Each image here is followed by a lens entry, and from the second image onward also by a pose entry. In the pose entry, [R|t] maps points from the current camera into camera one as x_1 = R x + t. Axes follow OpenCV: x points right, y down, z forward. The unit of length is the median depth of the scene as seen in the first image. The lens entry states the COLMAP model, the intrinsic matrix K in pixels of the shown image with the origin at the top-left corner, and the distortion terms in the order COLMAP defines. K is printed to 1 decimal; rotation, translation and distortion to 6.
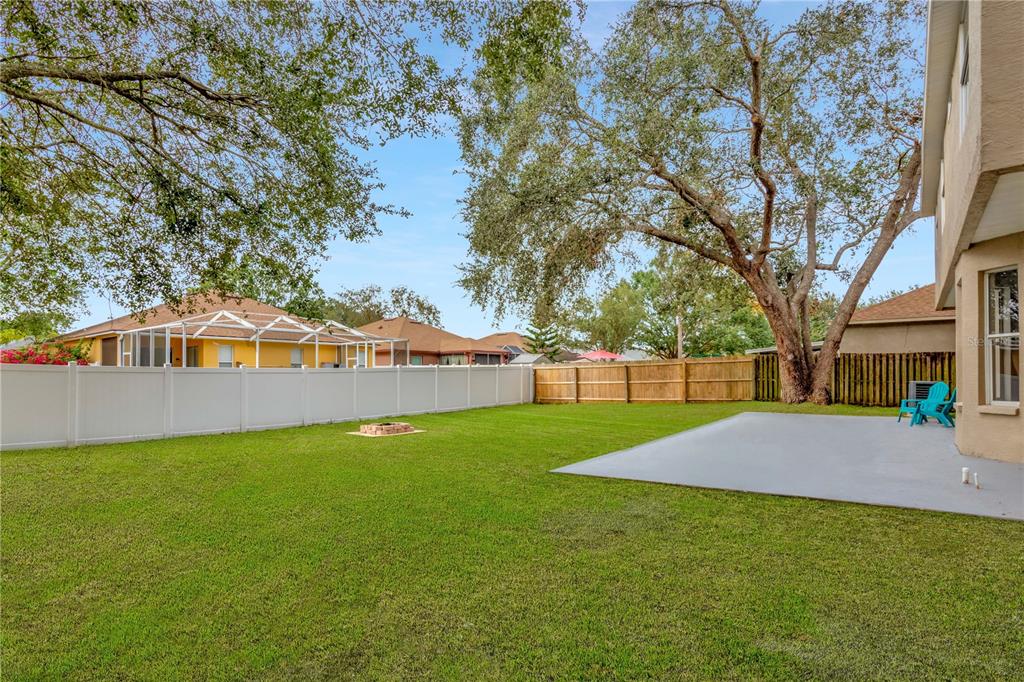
lens RADIAL K [[503.4, 0, 513.0], [0, 503.4, 369.3], [0, 0, 1]] dist [-0.003053, -0.001373]
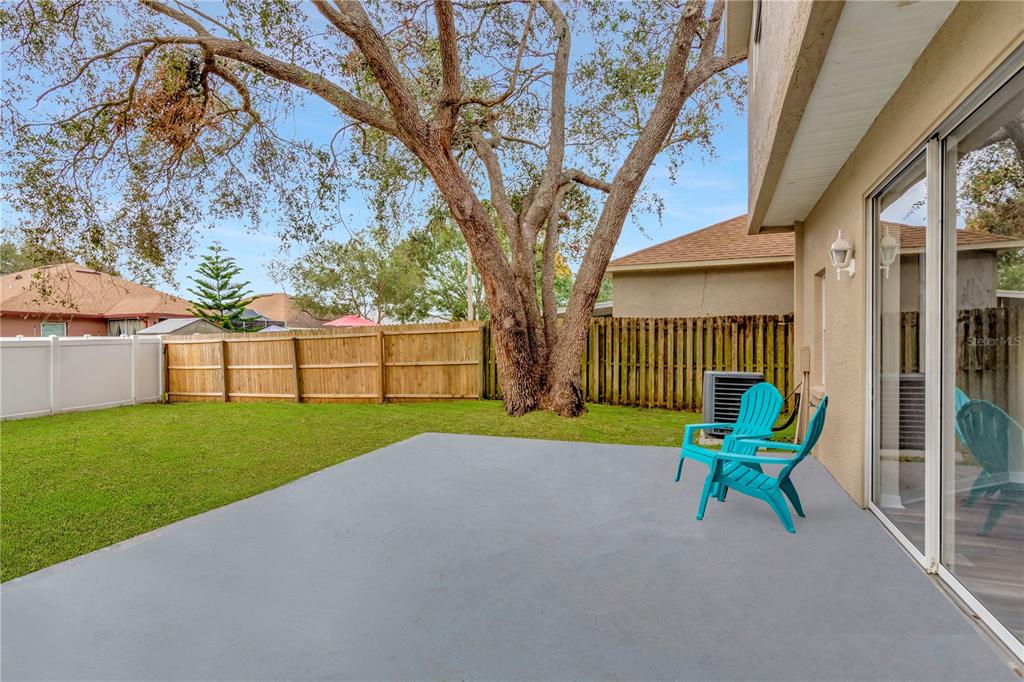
lens RADIAL K [[508.7, 0, 512.7], [0, 508.7, 350.1], [0, 0, 1]] dist [0.000130, -0.000130]
pose [[0.957572, -0.008915, 0.288055, 0.382620], [0.002471, 0.999739, 0.022727, -0.007898], [-0.288183, -0.021051, 0.957344, 0.473699]]
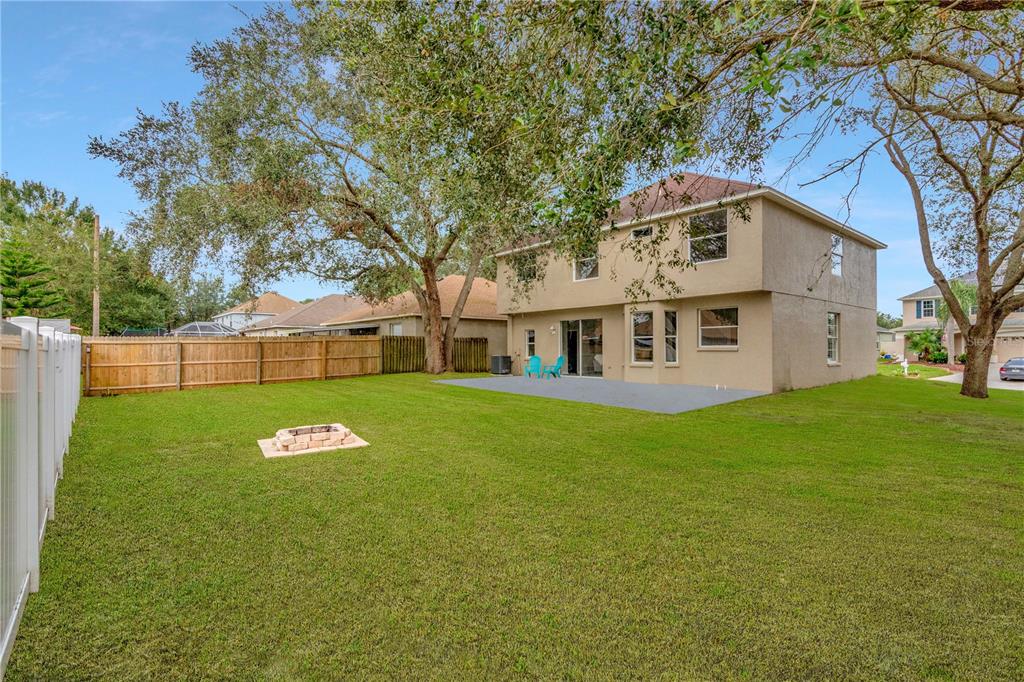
lens RADIAL K [[508.7, 0, 512.7], [0, 508.7, 350.1], [0, 0, 1]] dist [0.000130, -0.000130]
pose [[0.215073, -0.003693, 0.976591, -0.706258], [-0.013630, 0.999884, 0.006783, -0.006353], [-0.976503, -0.014770, 0.214997, 0.488213]]
